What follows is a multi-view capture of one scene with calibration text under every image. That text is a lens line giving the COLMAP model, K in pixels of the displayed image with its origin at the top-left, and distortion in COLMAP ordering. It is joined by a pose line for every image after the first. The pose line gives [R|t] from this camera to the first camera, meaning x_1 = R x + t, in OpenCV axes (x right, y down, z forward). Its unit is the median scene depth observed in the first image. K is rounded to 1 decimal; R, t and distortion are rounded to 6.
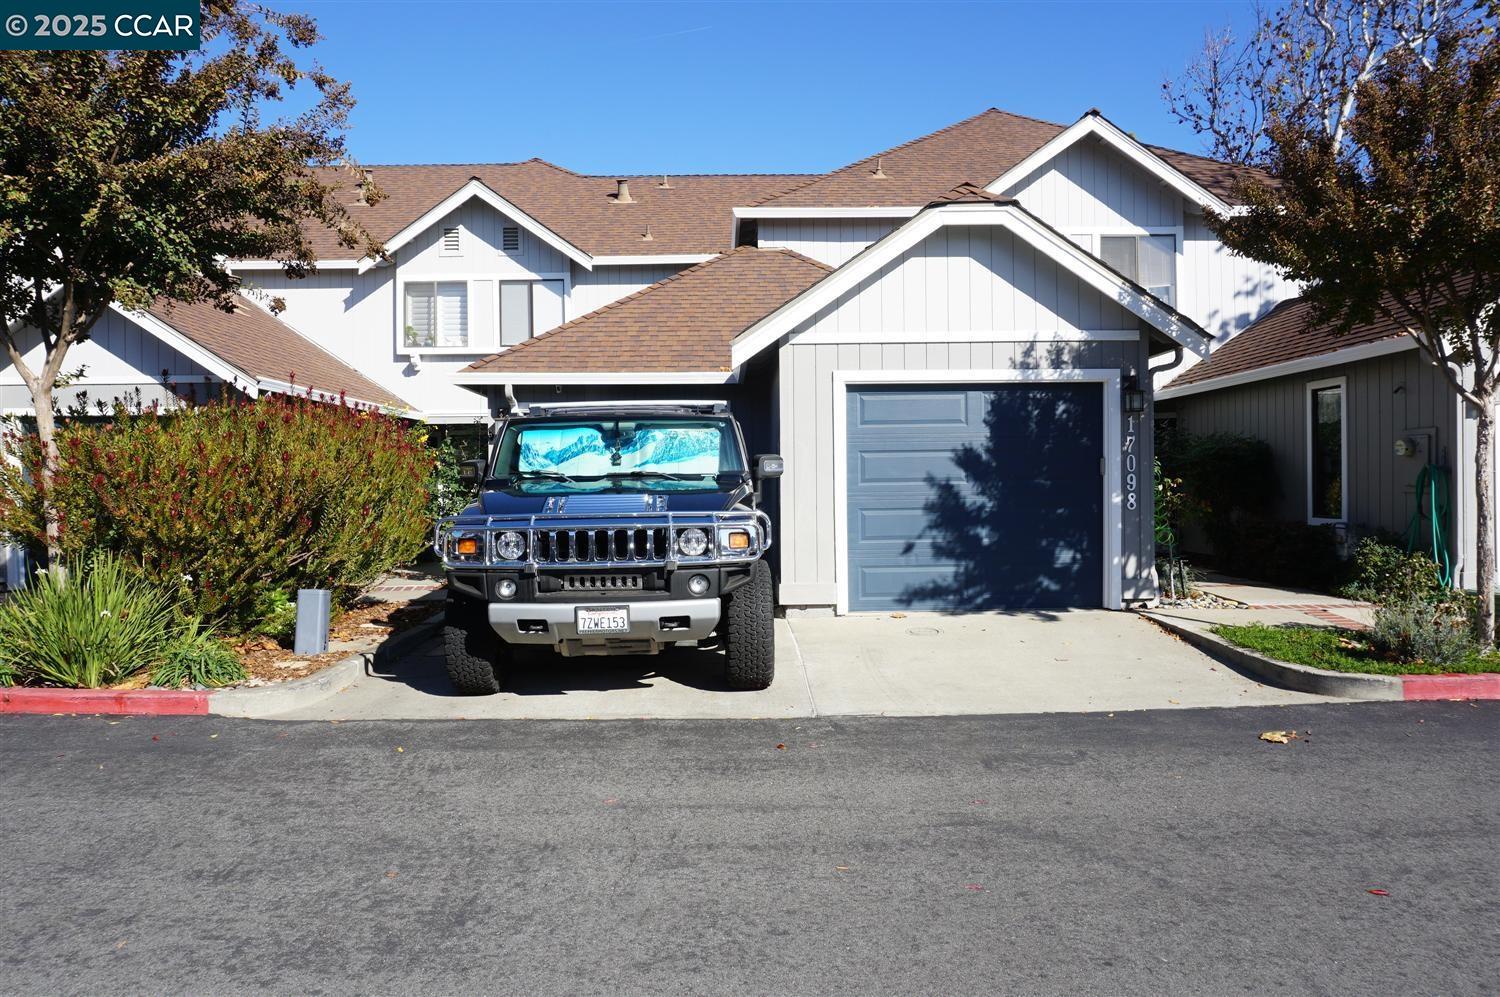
lens RADIAL K [[996.4, 0, 747.9], [0, 996.4, 498.8], [0, 0, 1]] dist [-0.046694, 0.031434]
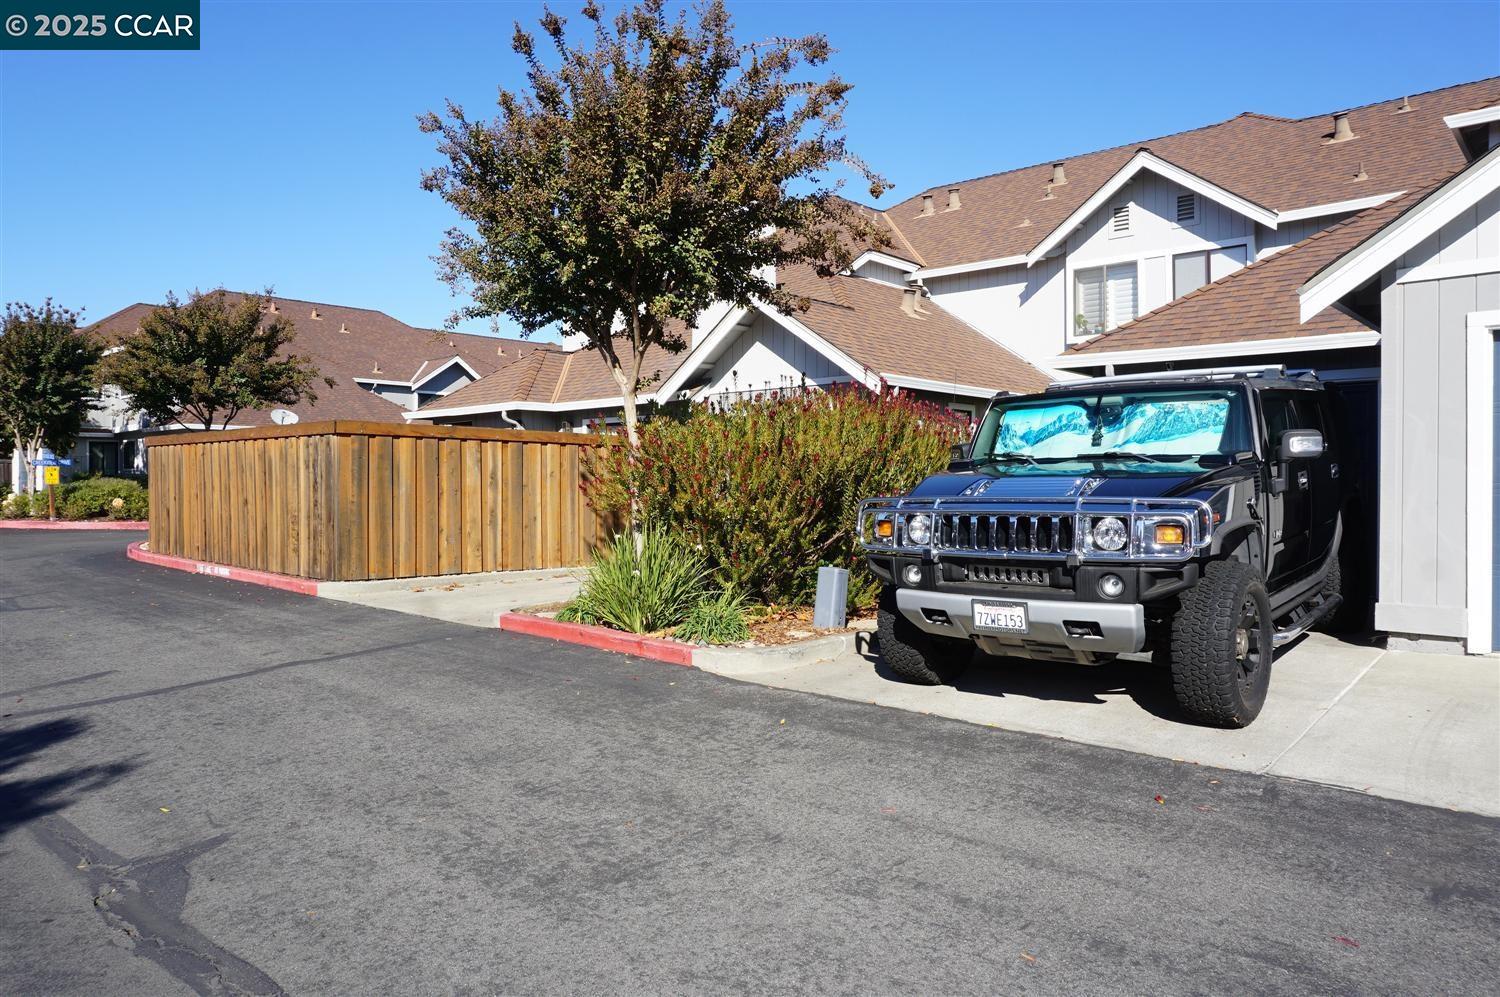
lens RADIAL K [[996.4, 0, 737.0], [0, 996.4, 493.9], [0, 0, 1]] dist [-0.046694, 0.031434]
pose [[0.728791, 0.016794, -0.684530, 0.288493], [-0.017272, 0.999832, 0.006141, 0.010388], [0.684518, 0.007348, 0.728959, 0.190418]]
